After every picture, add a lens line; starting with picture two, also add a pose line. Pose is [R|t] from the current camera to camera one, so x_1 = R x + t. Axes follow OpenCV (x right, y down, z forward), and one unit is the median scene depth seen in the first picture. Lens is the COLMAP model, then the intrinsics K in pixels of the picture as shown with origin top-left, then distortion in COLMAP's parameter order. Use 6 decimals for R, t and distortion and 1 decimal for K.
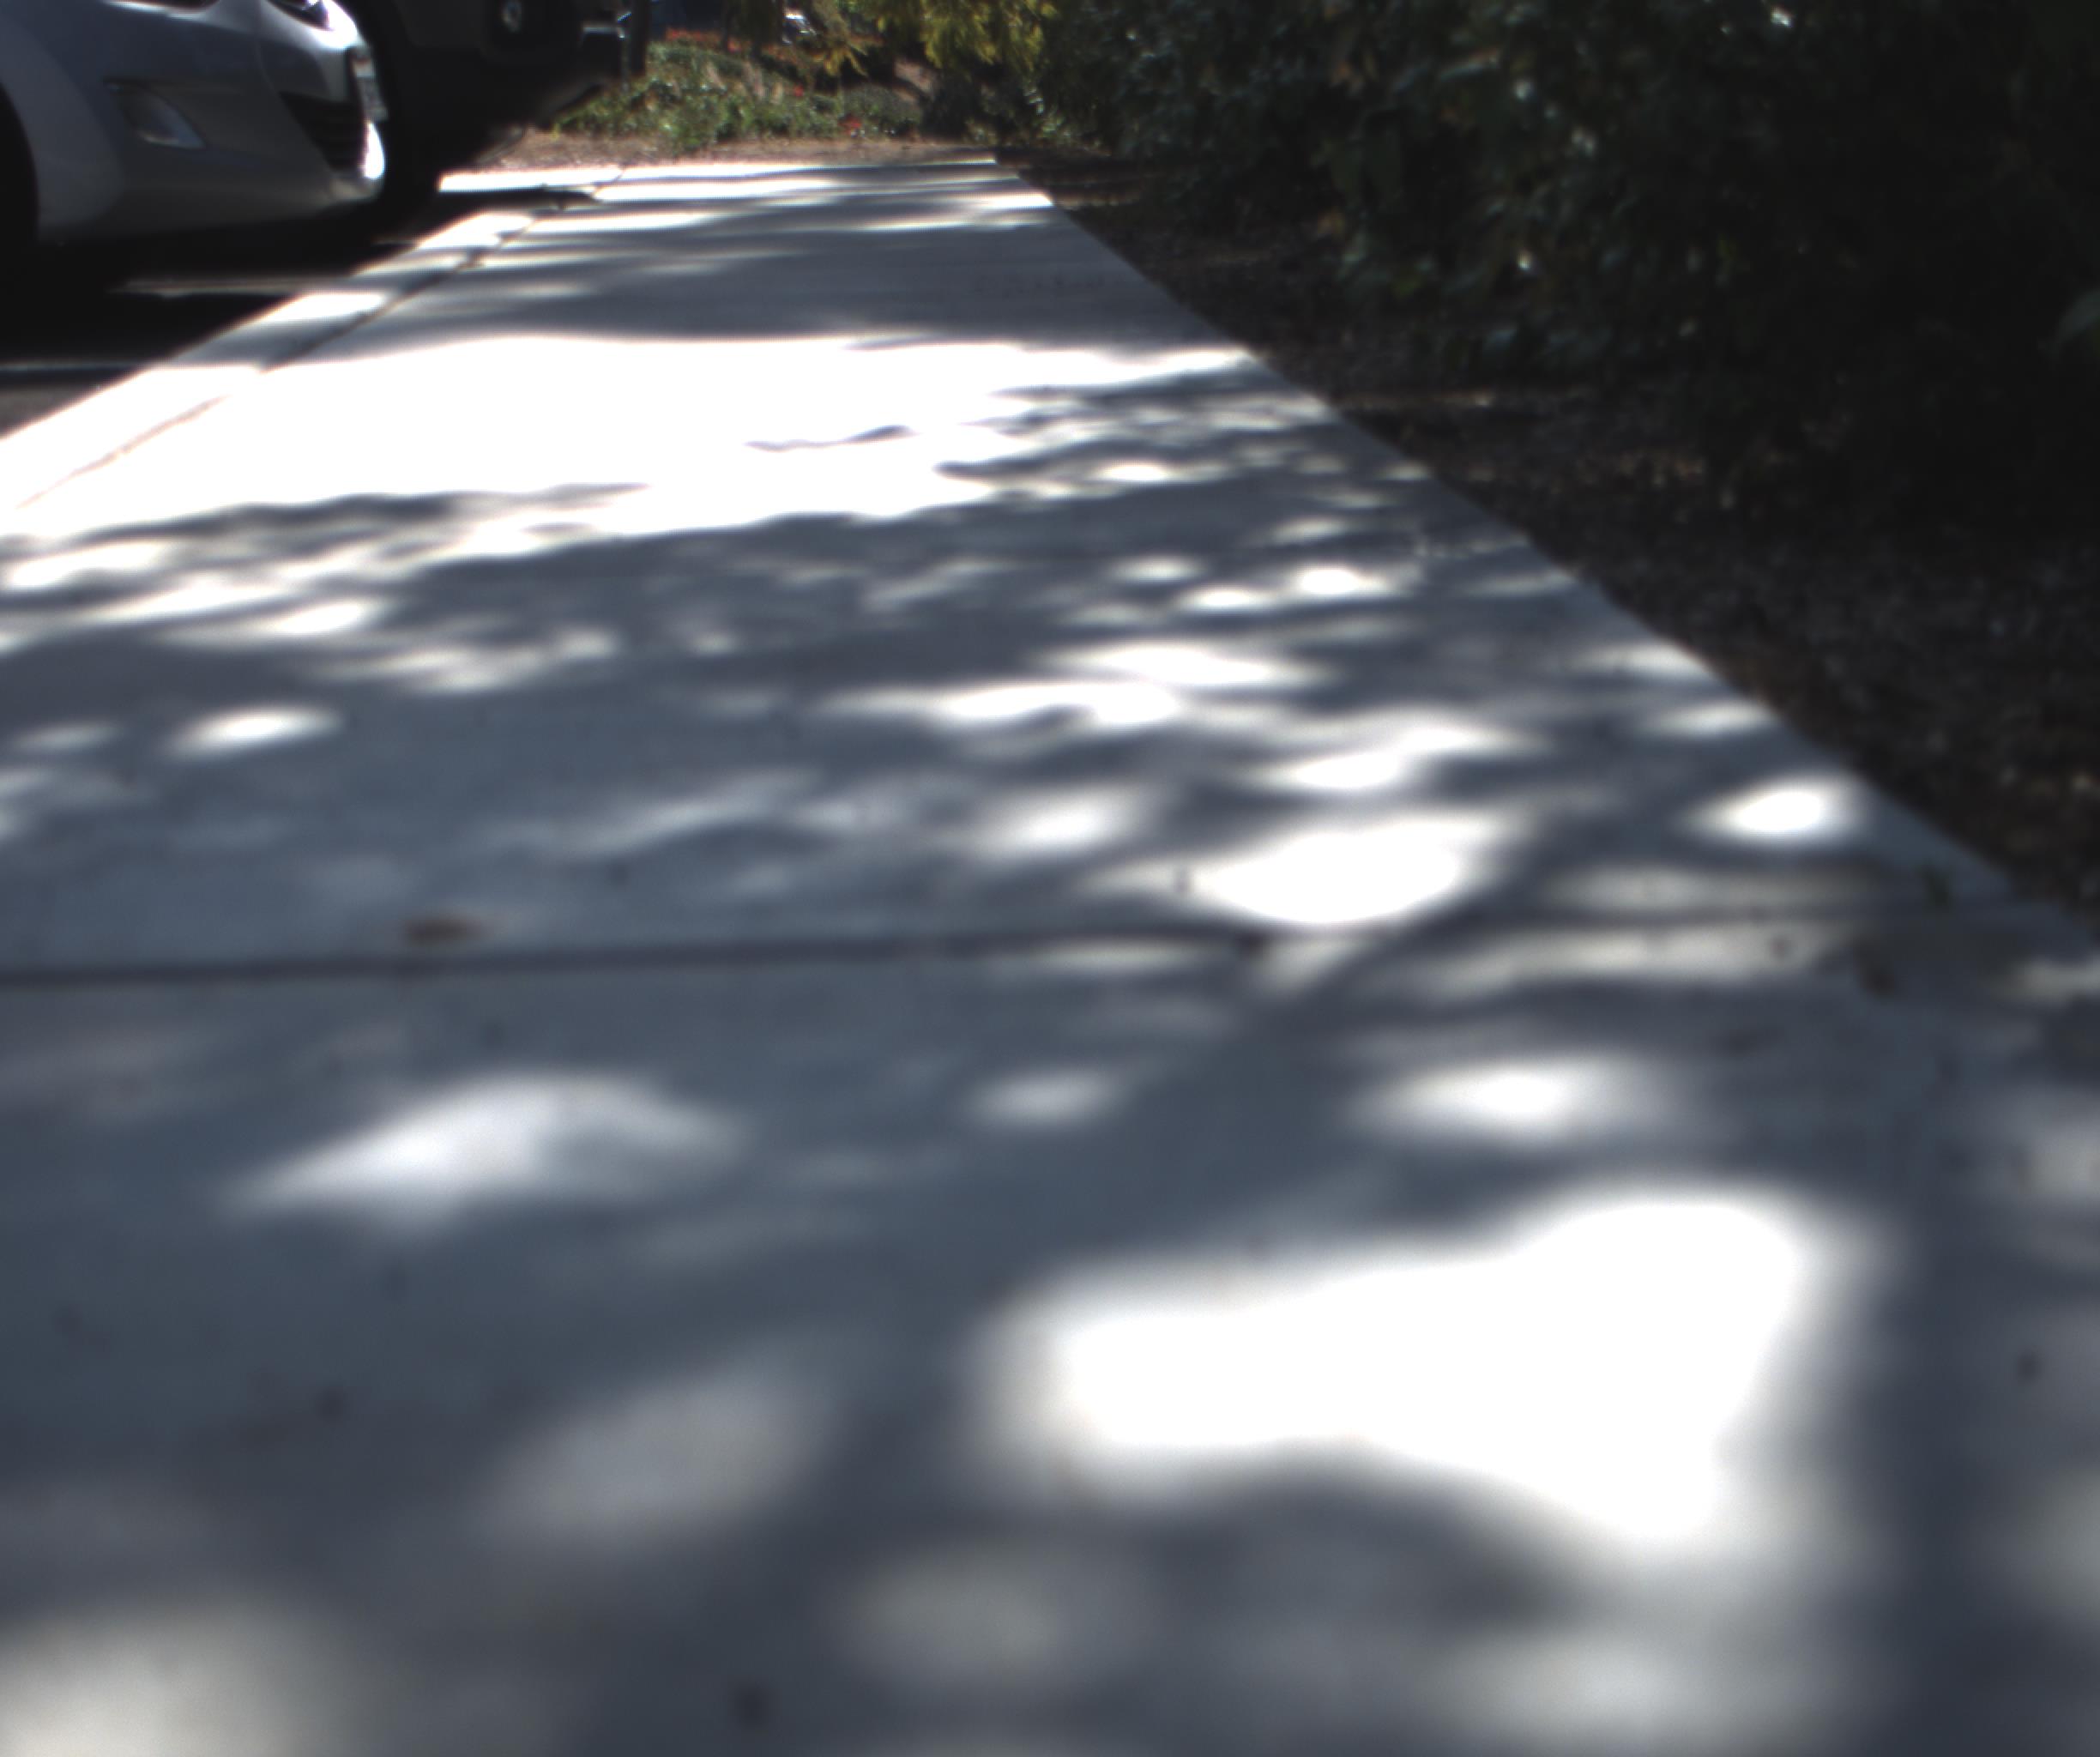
lens RADIAL K [[7367.3, 0, 1050.0], [0, 7367.3, 878.5], [0, 0, 1]] dist [-0.149859, 16.723821]
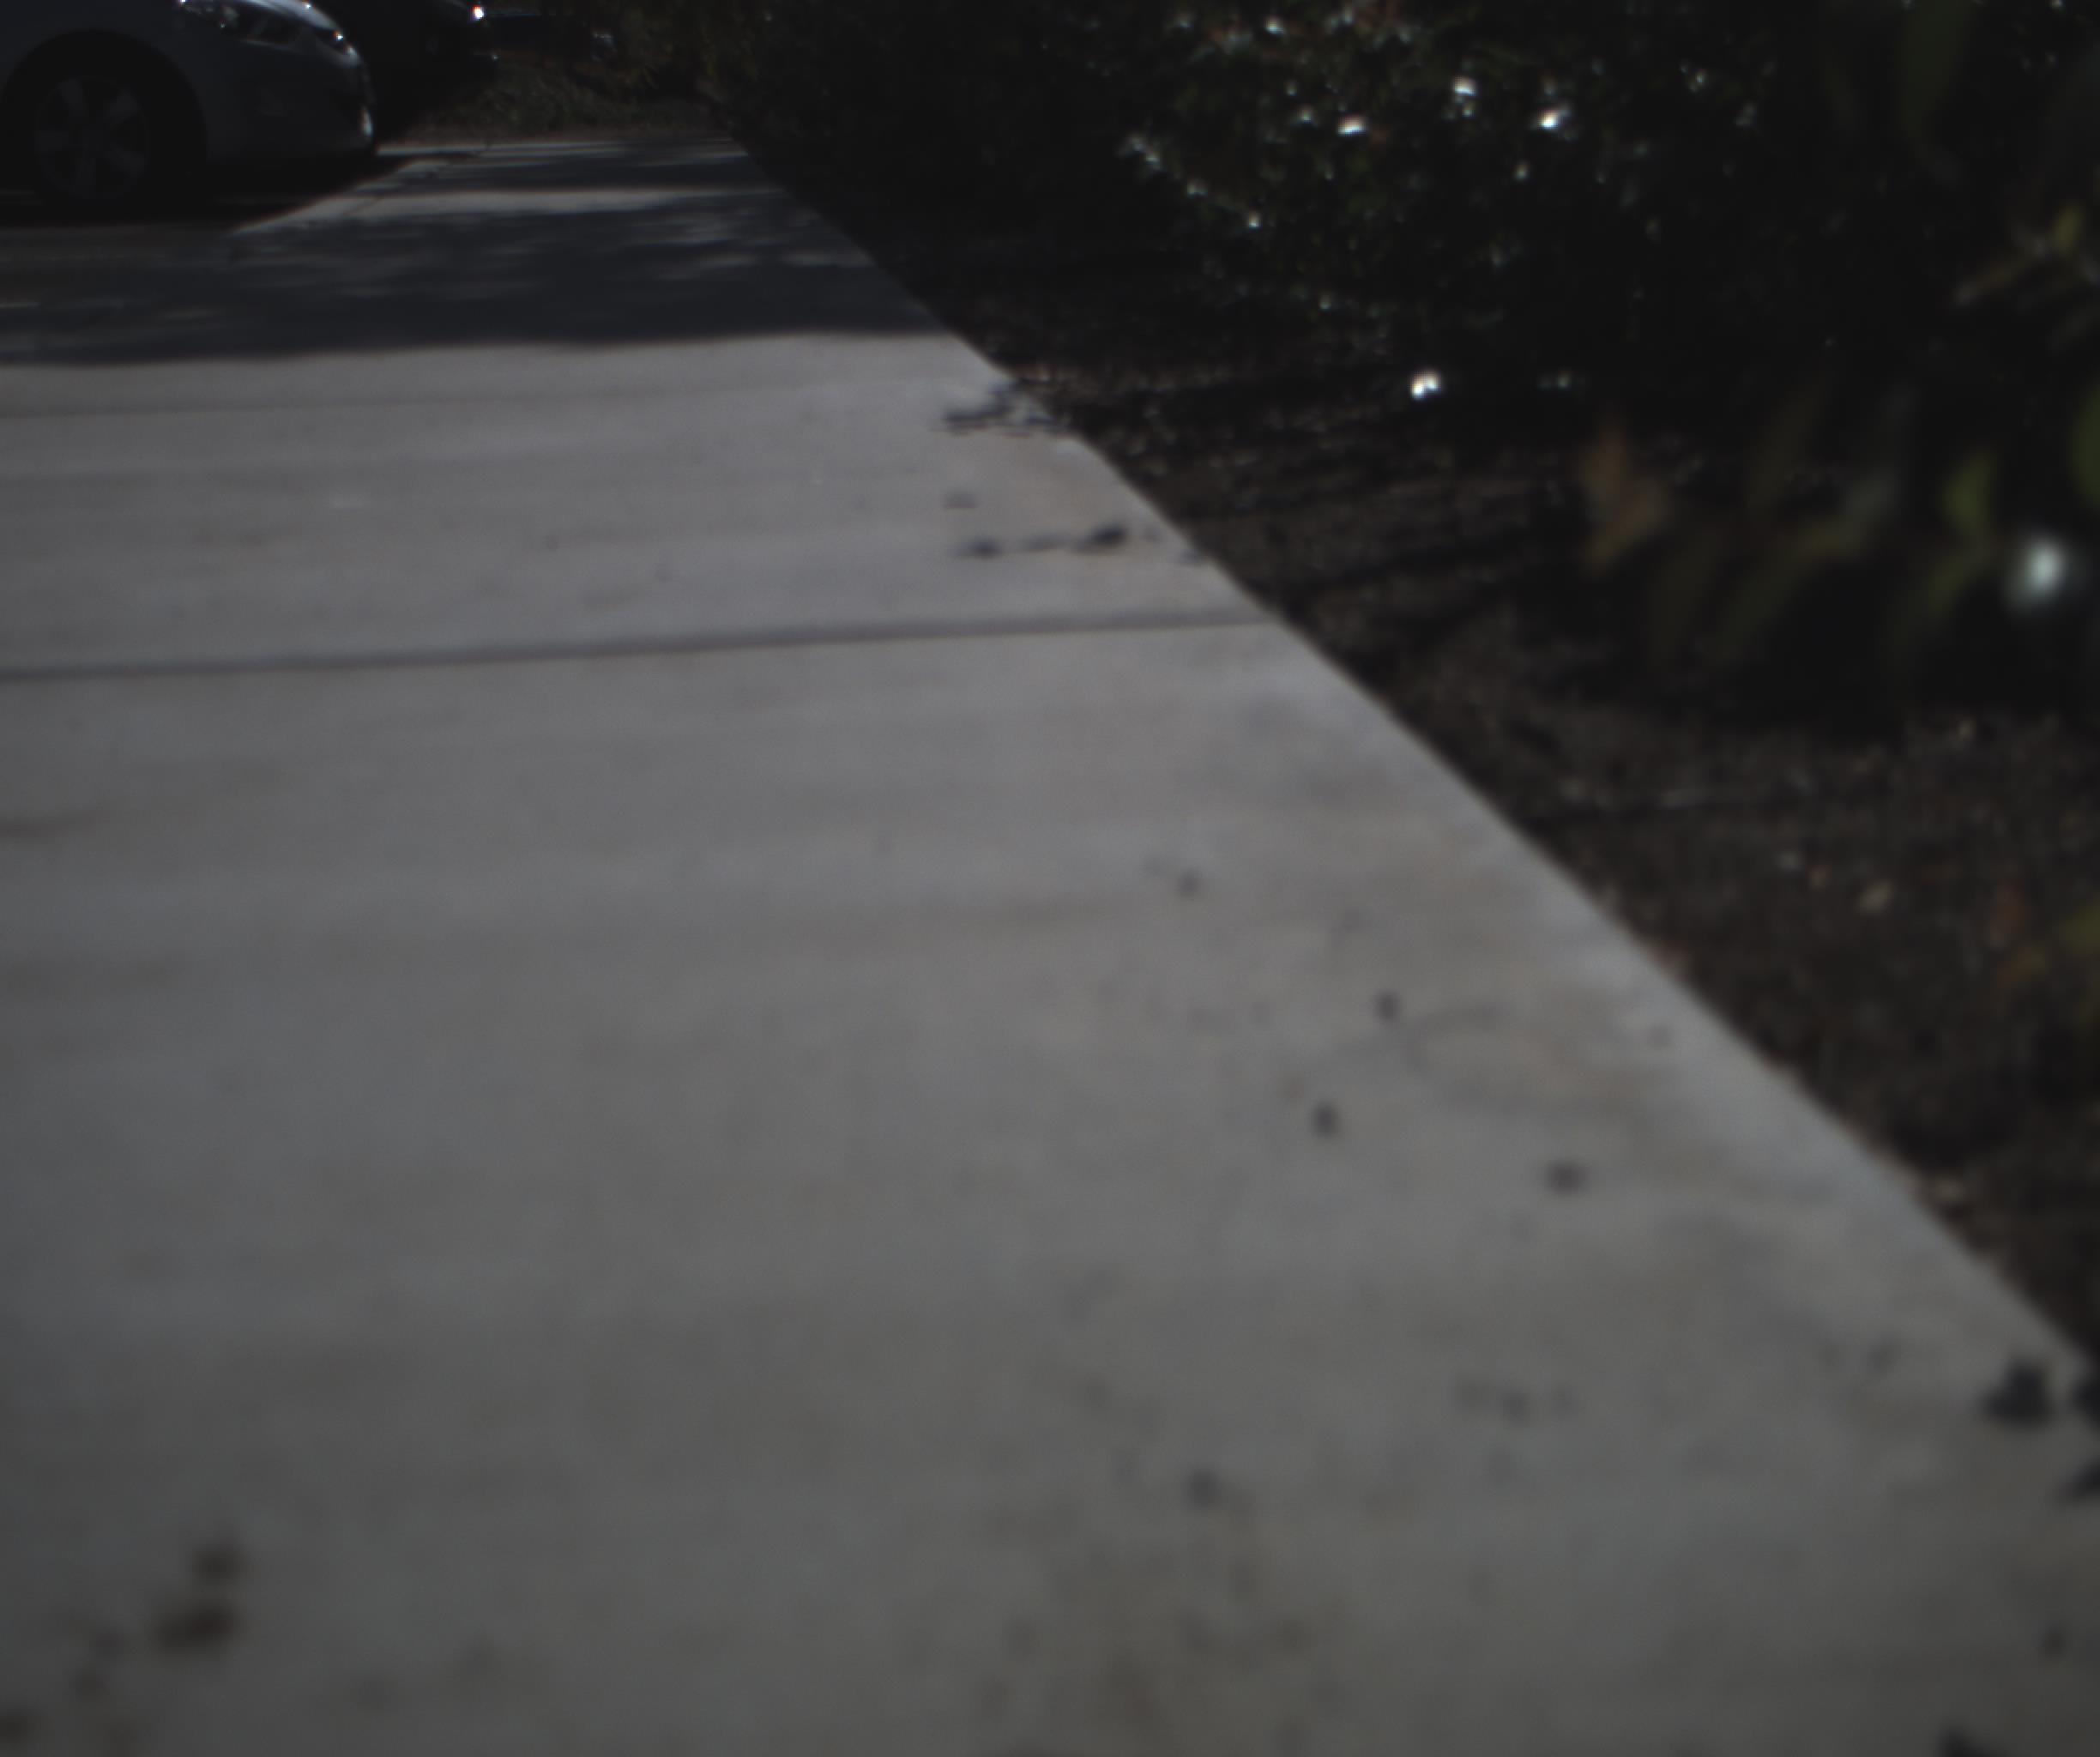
lens RADIAL K [[7367.3, 0, 1050.0], [0, 7367.3, 878.5], [0, 0, 1]] dist [-0.149859, 16.723821]
pose [[0.999667, -0.000276, 0.025796, 0.016760], [0.000340, 0.999997, -0.002504, 0.052490], [-0.025795, 0.002512, 0.999664, -0.466548]]
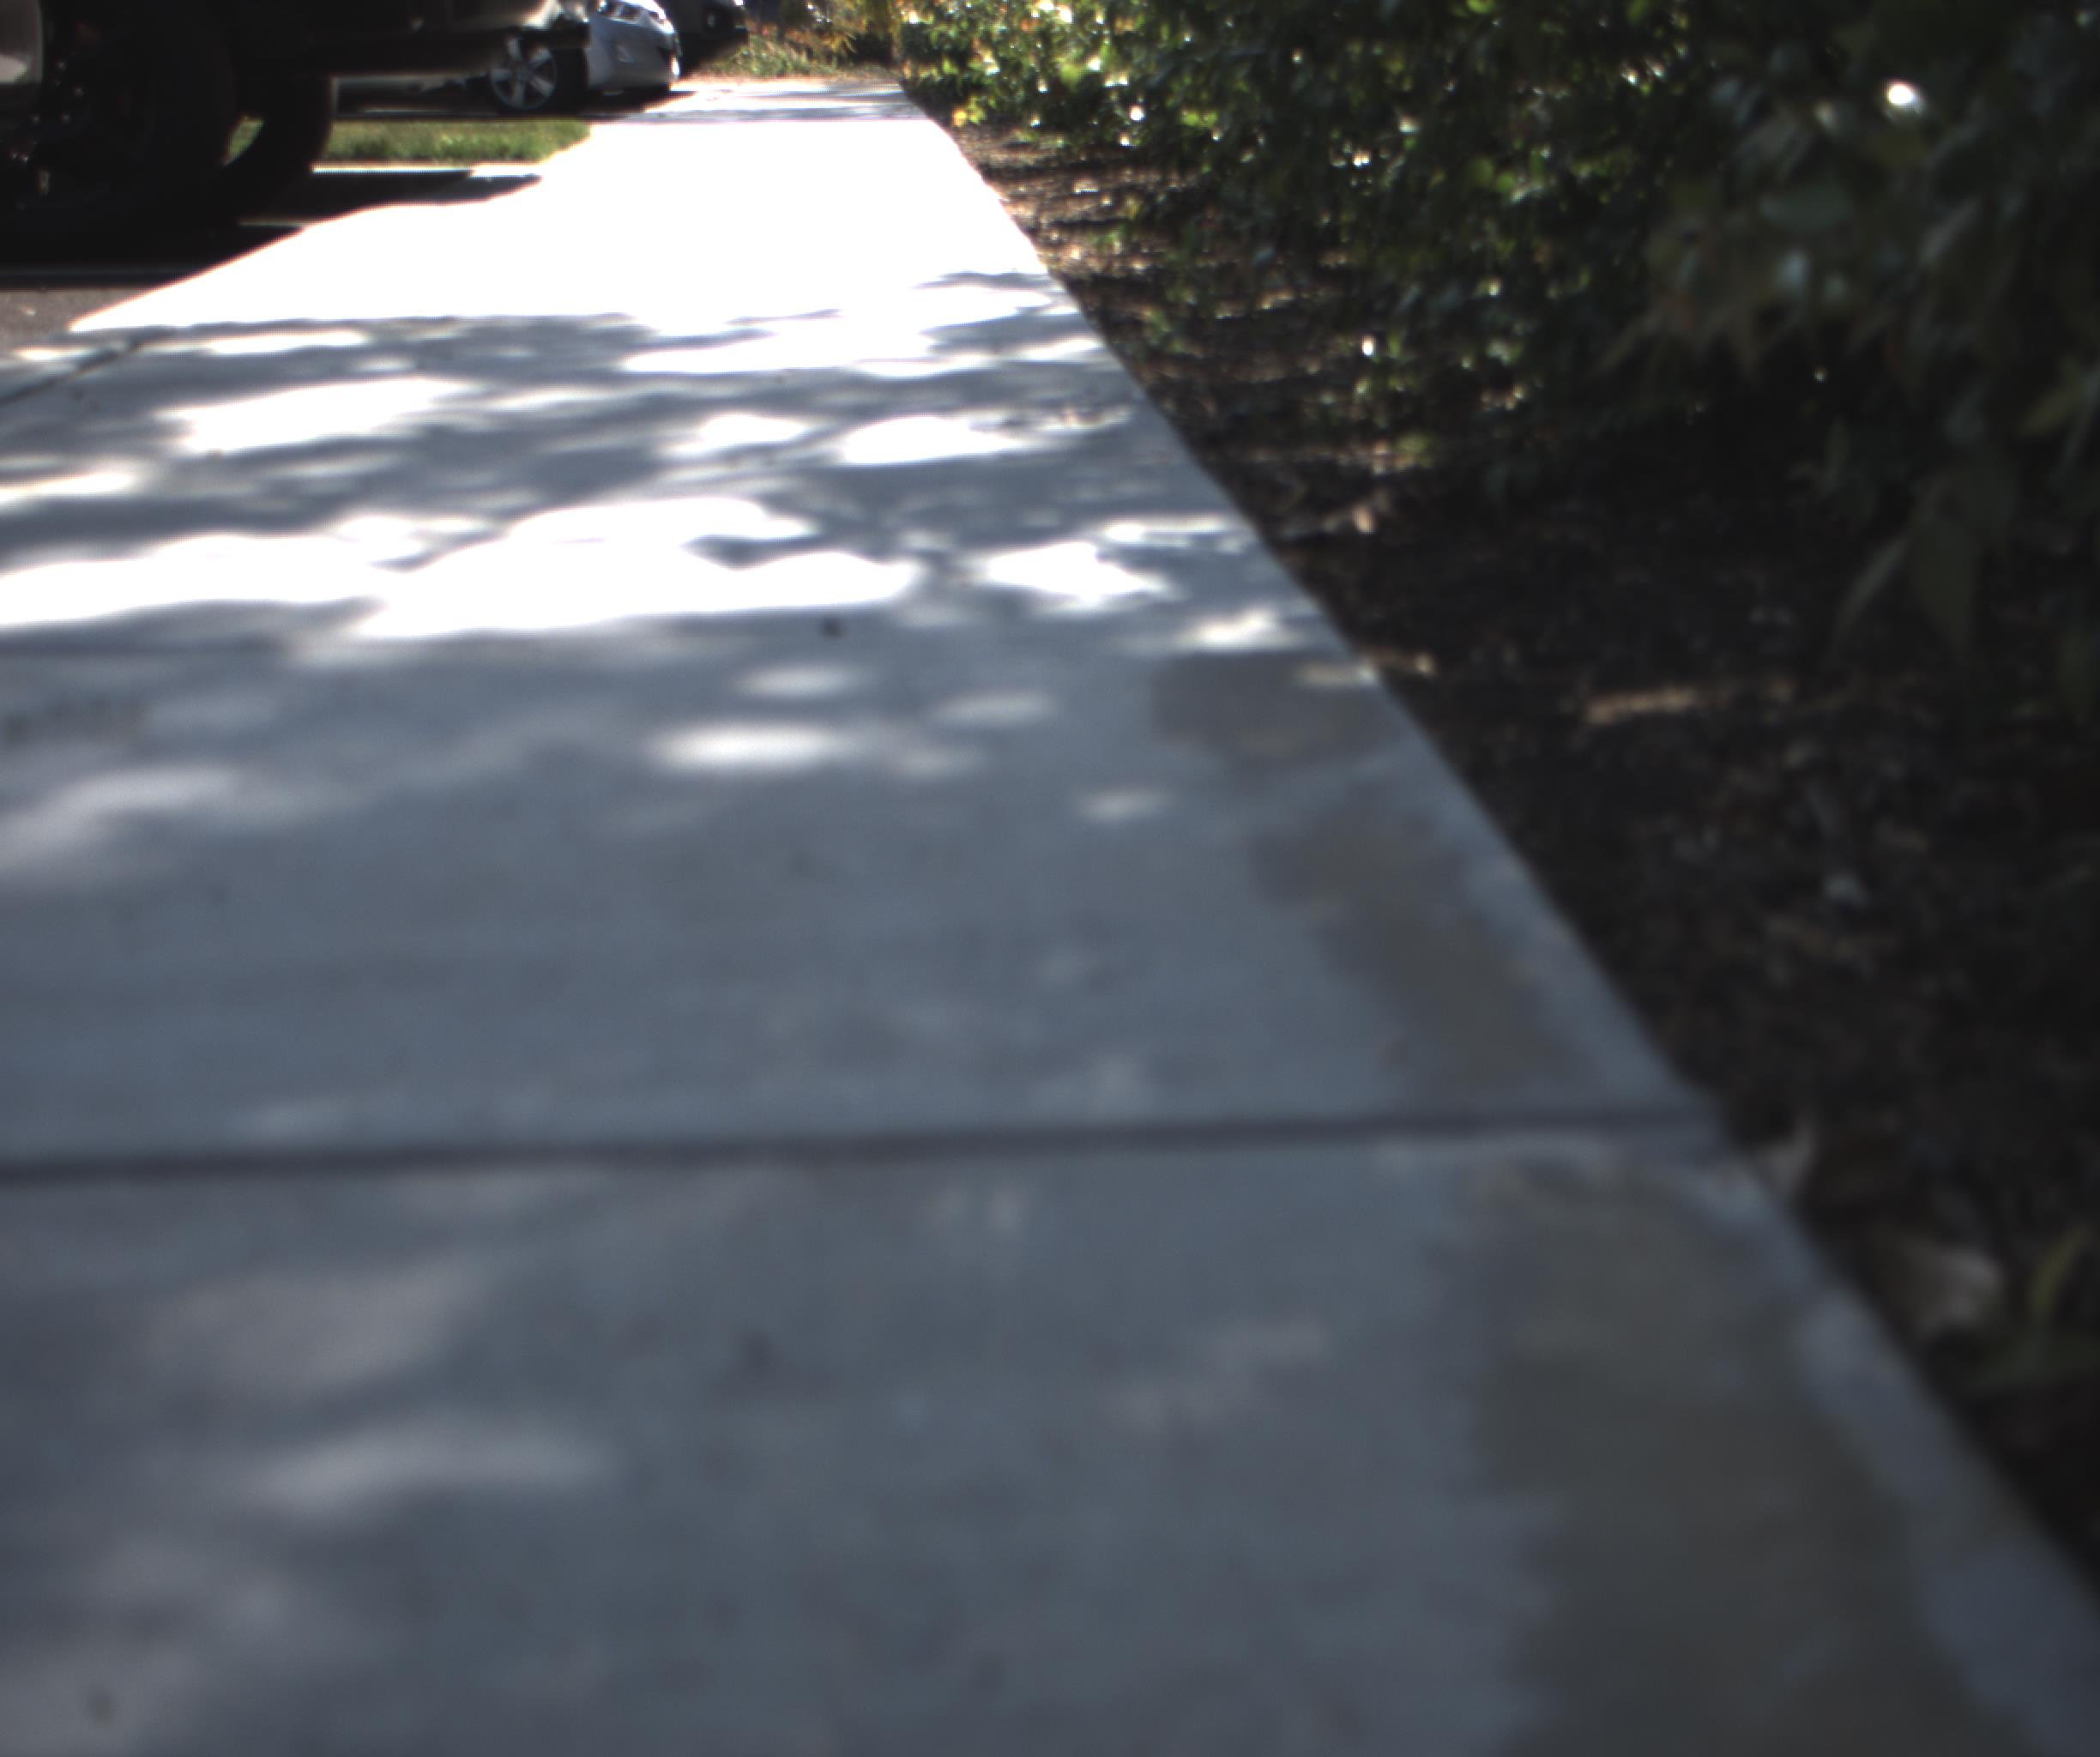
lens RADIAL K [[7367.3, 0, 1050.0], [0, 7367.3, 878.5], [0, 0, 1]] dist [-0.149859, 16.723821]
pose [[0.999760, 0.021914, 0.000451, 0.039295], [-0.021915, 0.999759, 0.001236, 0.130900], [-0.000424, -0.001246, 0.999999, -1.165277]]
